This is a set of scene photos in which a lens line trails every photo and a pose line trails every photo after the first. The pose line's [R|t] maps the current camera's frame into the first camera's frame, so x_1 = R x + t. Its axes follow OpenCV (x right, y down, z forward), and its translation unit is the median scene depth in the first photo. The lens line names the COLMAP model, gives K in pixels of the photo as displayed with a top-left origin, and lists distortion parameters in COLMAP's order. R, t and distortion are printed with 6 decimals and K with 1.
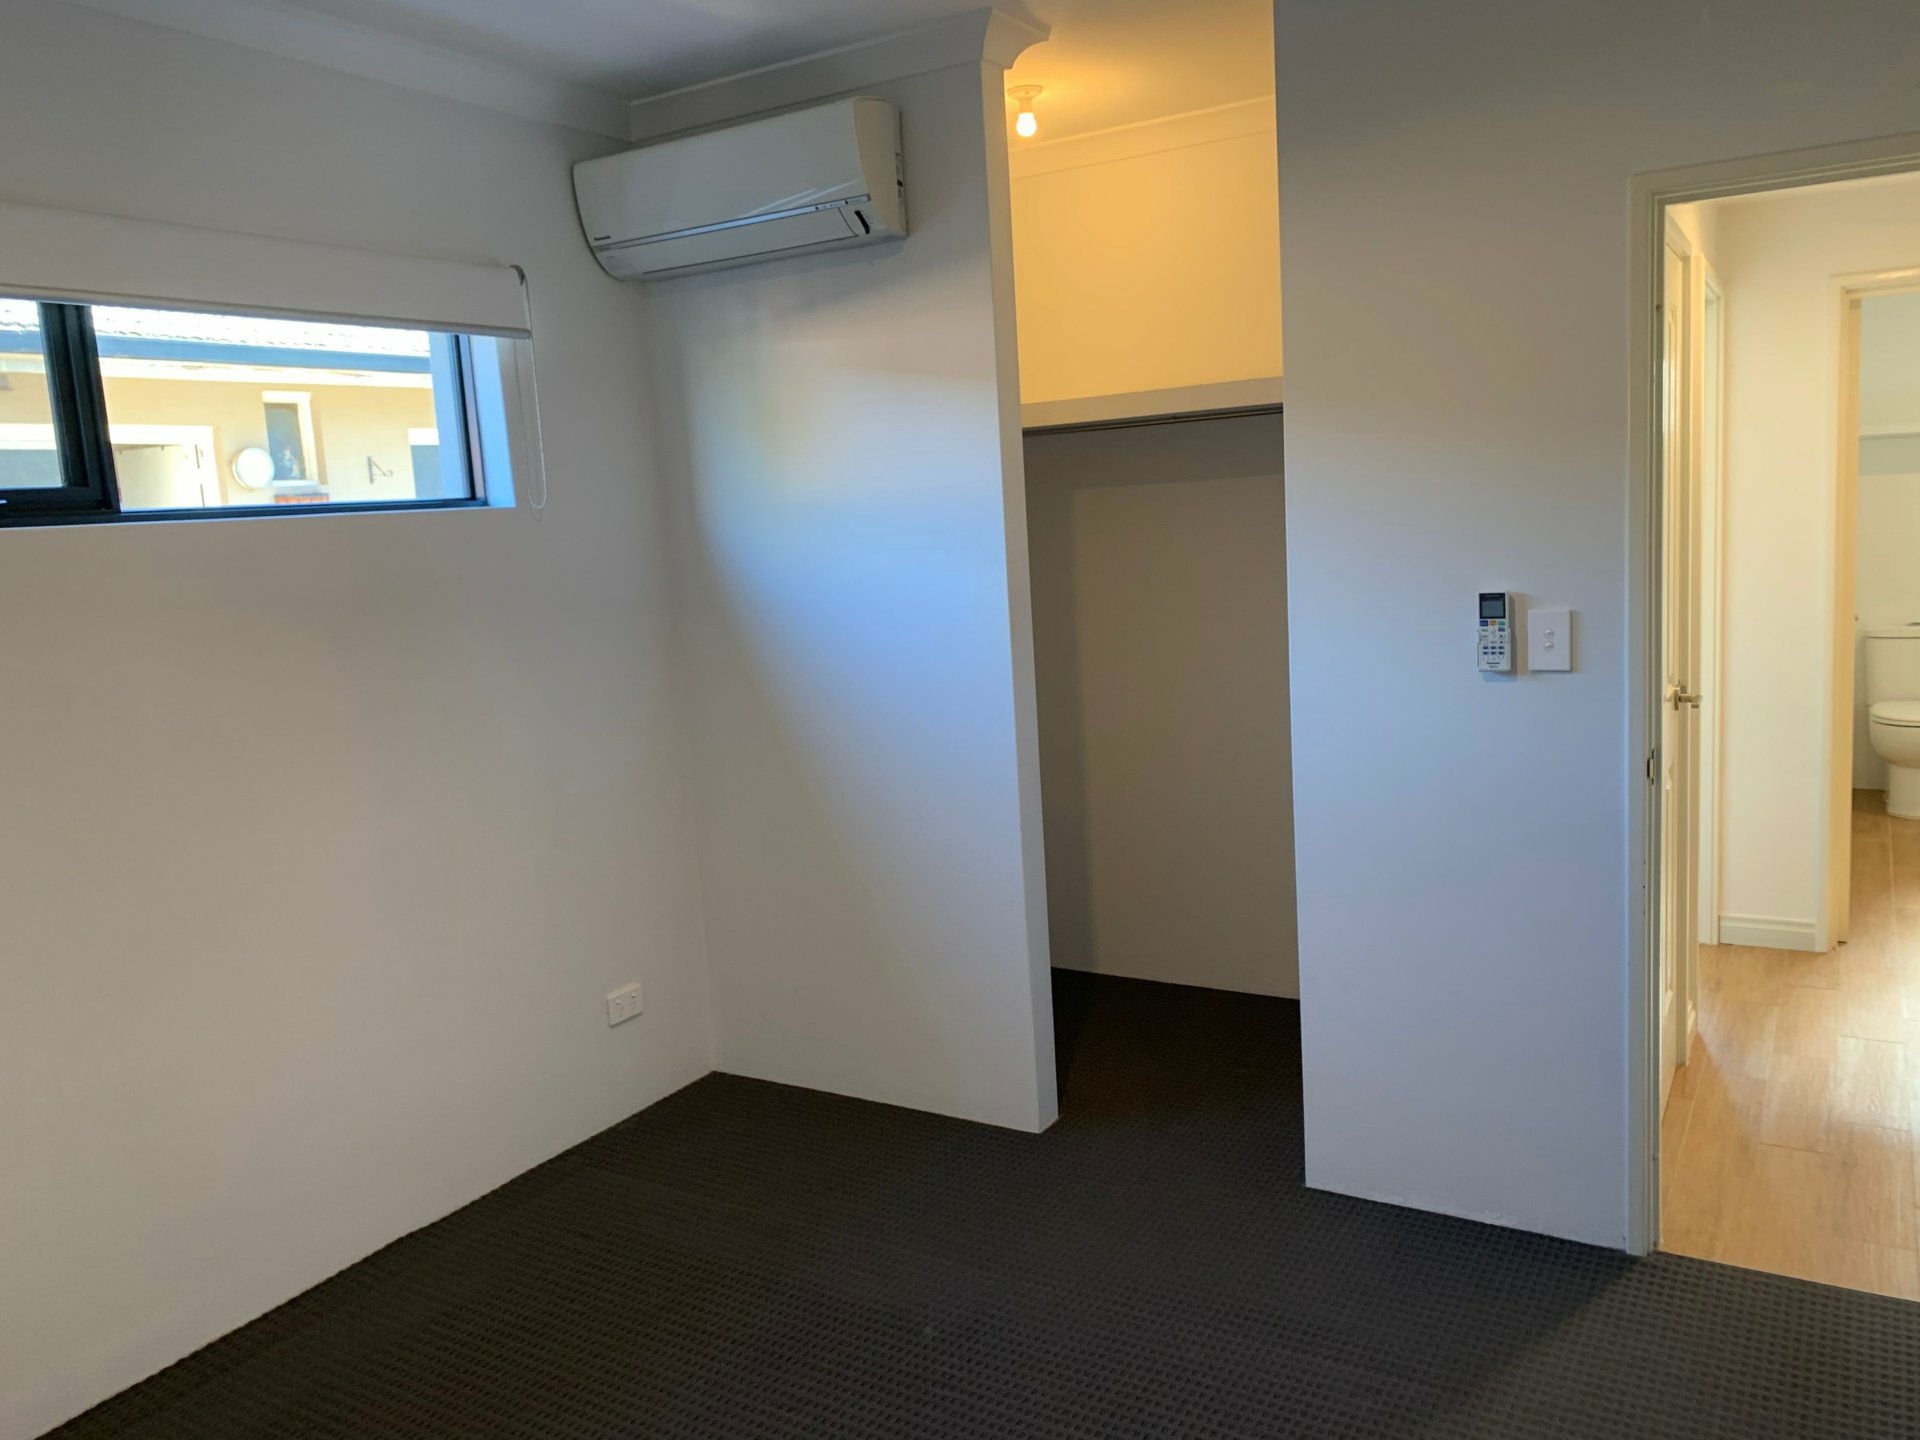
lens RADIAL K [[1477.6, 0, 963.6], [0, 1477.6, 718.2], [0, 0, 1]] dist [0.055635, -0.042511]
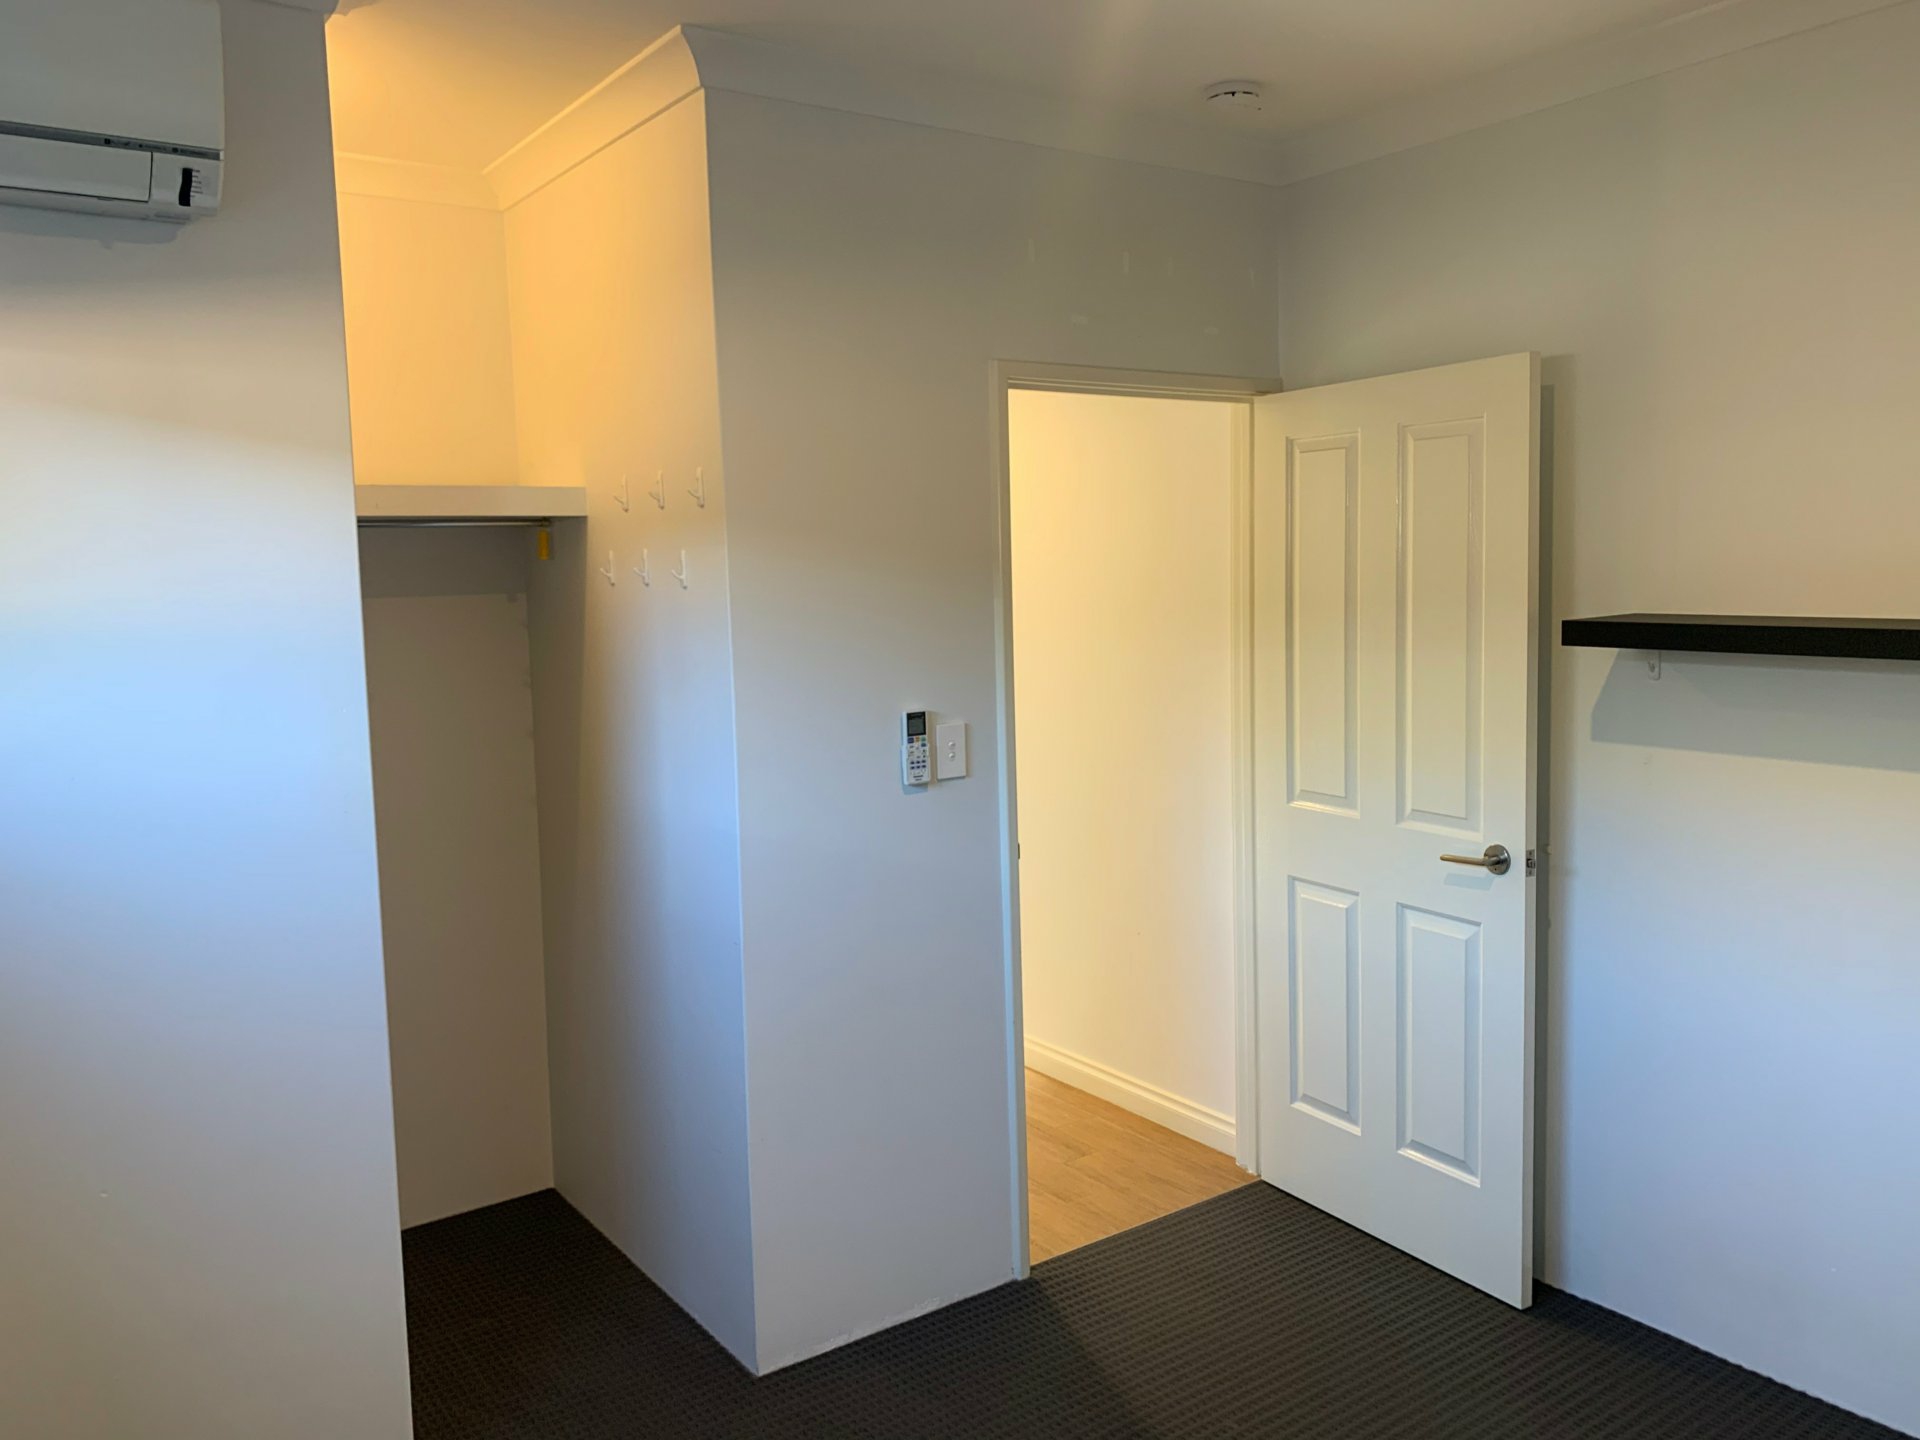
lens RADIAL K [[1477.6, 0, 963.1], [0, 1477.6, 707.2], [0, 0, 1]] dist [0.055635, -0.042511]
pose [[0.404580, -0.038834, 0.913678, -0.607864], [0.133459, 0.990909, -0.016980, -0.064426], [-0.904712, 0.128808, 0.406085, 0.529460]]
